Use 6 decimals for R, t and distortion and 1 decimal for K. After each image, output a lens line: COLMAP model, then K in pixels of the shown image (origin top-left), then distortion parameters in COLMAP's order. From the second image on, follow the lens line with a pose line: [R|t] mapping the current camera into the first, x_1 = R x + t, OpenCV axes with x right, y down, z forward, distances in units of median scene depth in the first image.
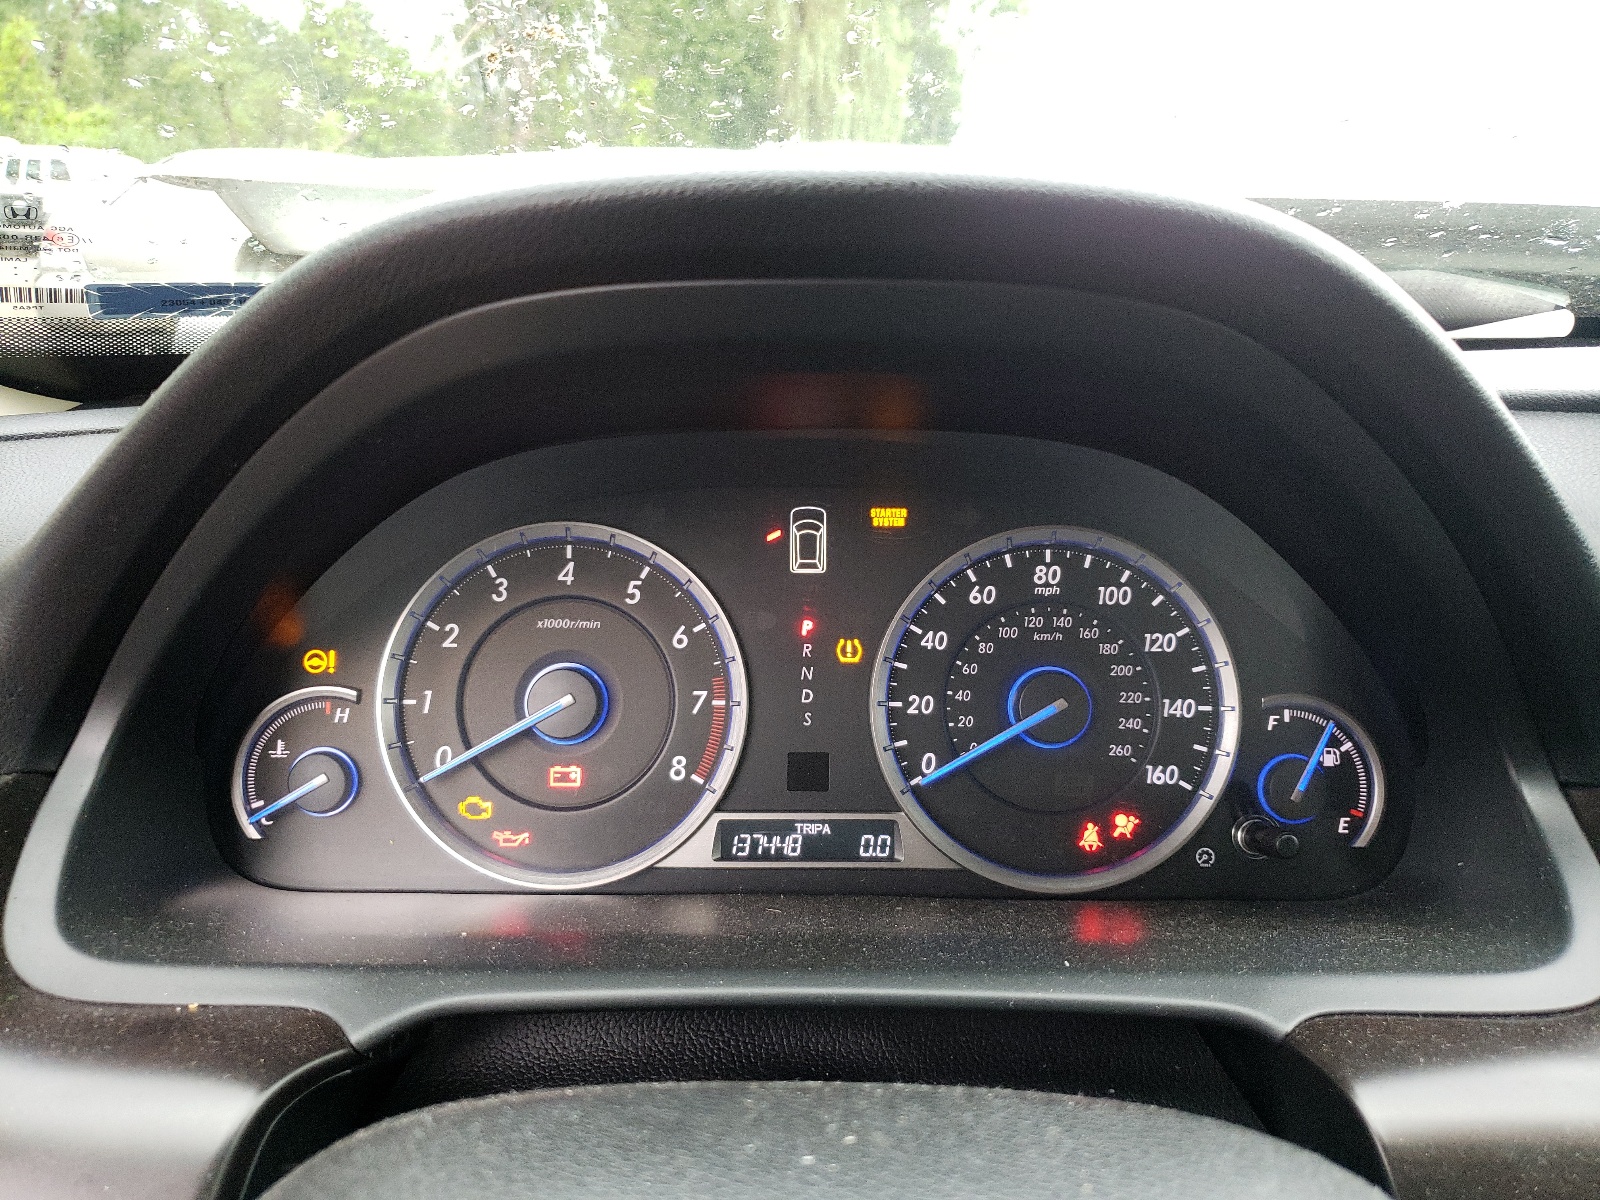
lens RADIAL K [[1189.4, 0, 801.3], [0, 1189.4, 602.7], [0, 0, 1]] dist [-0.000970, -0.000242]
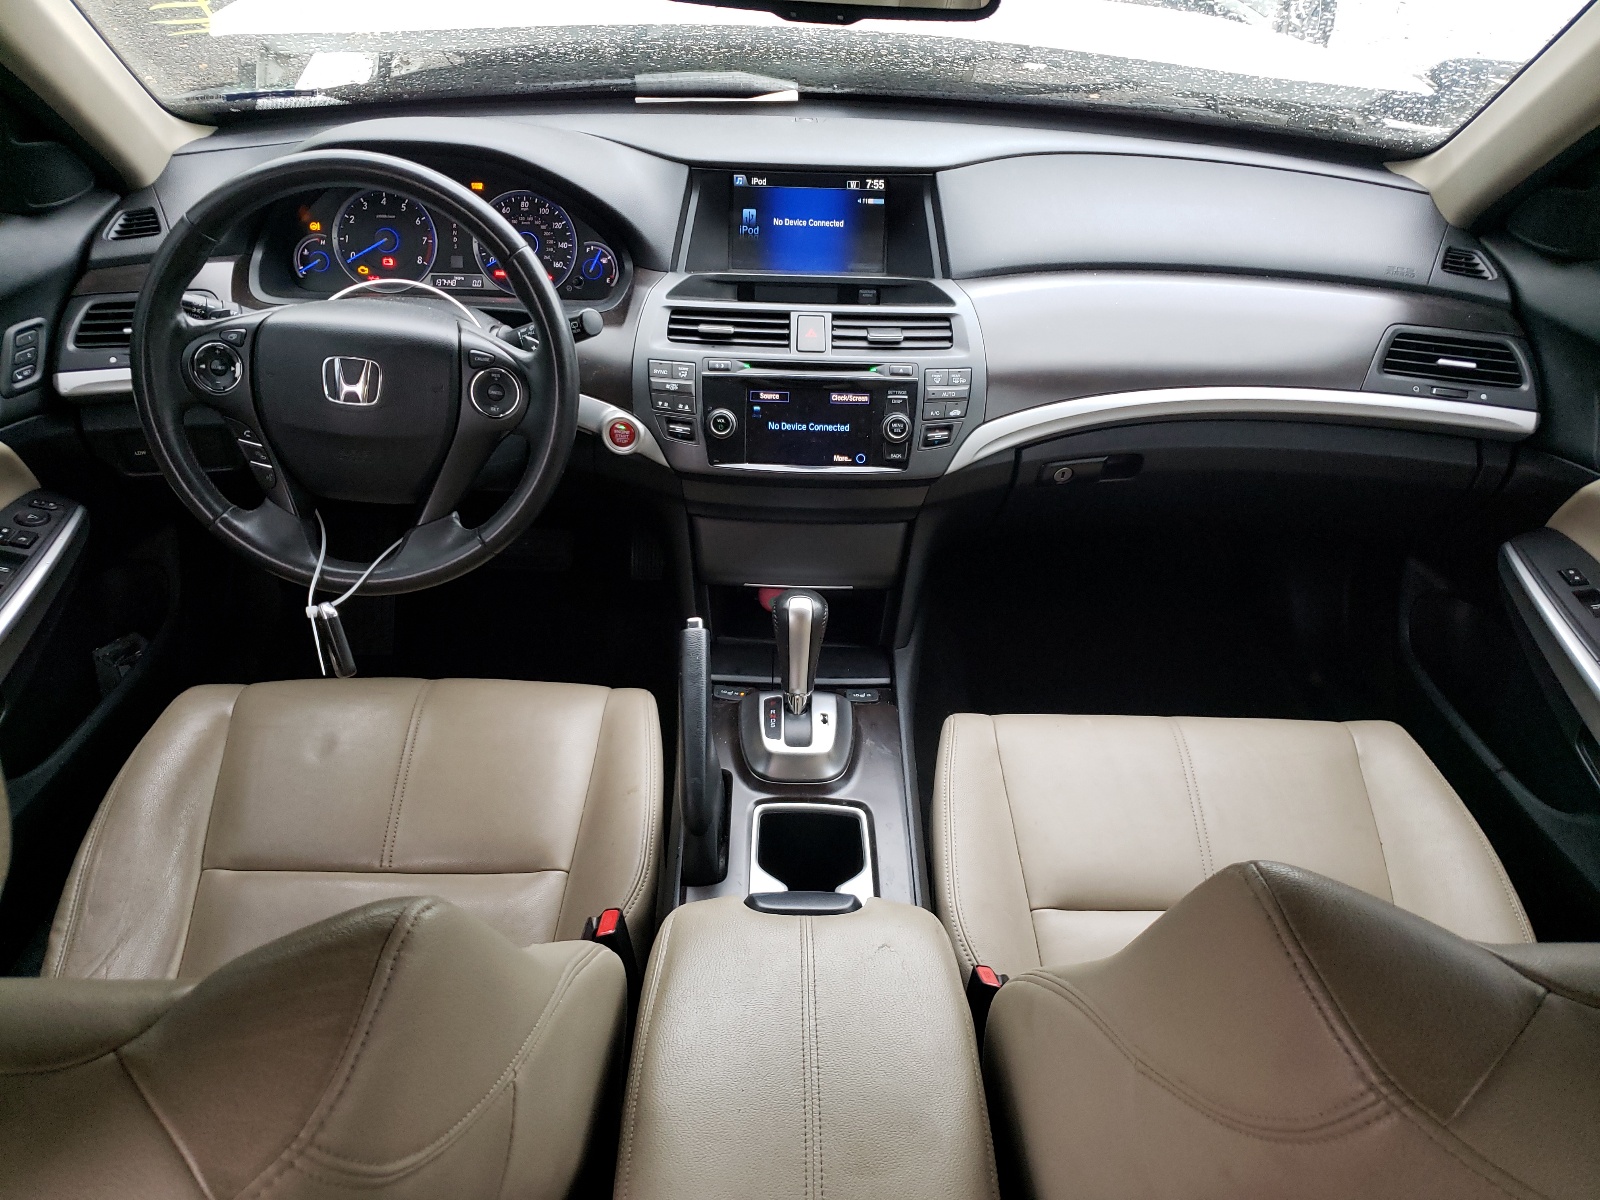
lens RADIAL K [[1210.9, 0, 799.4], [0, 1210.9, 601.3], [0, 0, 1]] dist [-0.006706, -0.000846]
pose [[0.999677, 0.015448, 0.020199, 0.051981], [-0.021546, 0.936441, 0.350162, -0.010420], [-0.013506, -0.350484, 0.936471, -0.147174]]
